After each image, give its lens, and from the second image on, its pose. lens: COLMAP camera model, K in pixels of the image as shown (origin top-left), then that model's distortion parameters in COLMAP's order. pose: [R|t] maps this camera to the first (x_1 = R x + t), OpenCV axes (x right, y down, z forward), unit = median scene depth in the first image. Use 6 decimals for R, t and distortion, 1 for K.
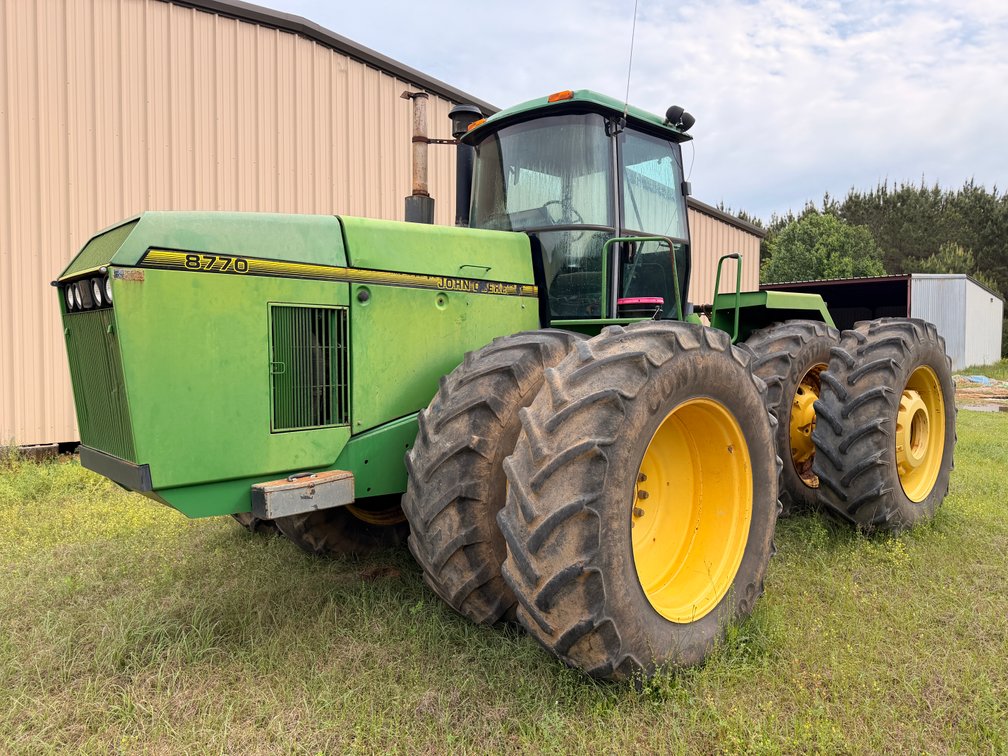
lens RADIAL K [[710.1, 0, 504.0], [0, 710.1, 378.0], [0, 0, 1]] dist [0.021049, -0.006674]
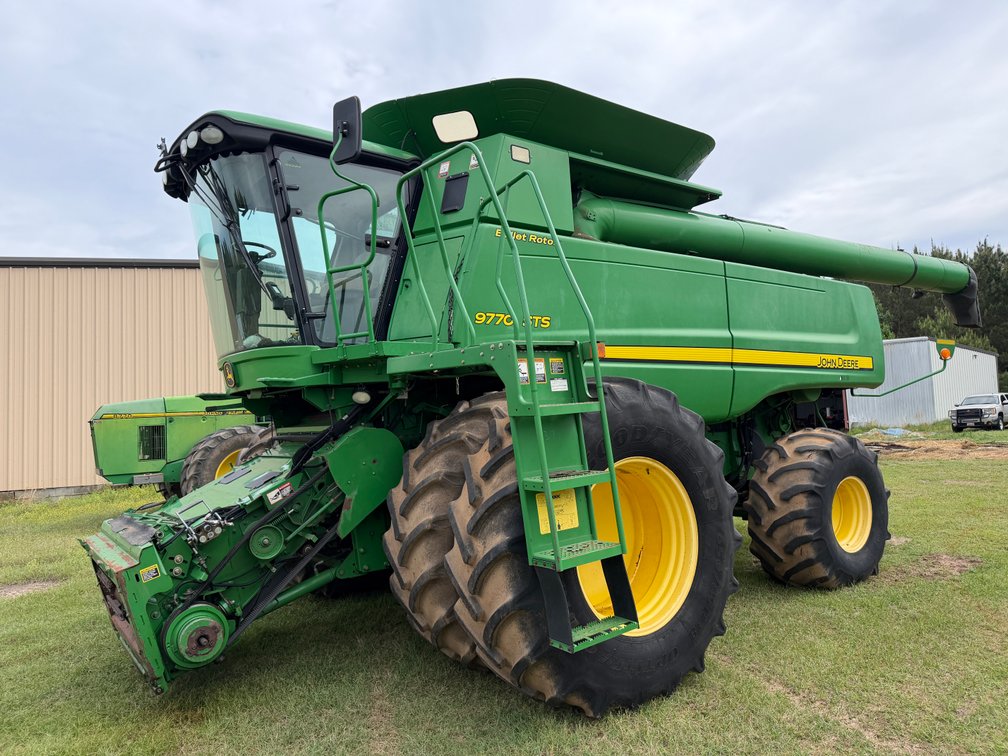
lens RADIAL K [[710.1, 0, 504.0], [0, 710.1, 378.0], [0, 0, 1]] dist [0.021049, -0.006674]
pose [[0.976104, -0.051222, -0.211179, 2.088321], [0.031363, 0.994854, -0.096339, 0.058386], [0.215027, 0.087414, 0.972688, -1.983132]]
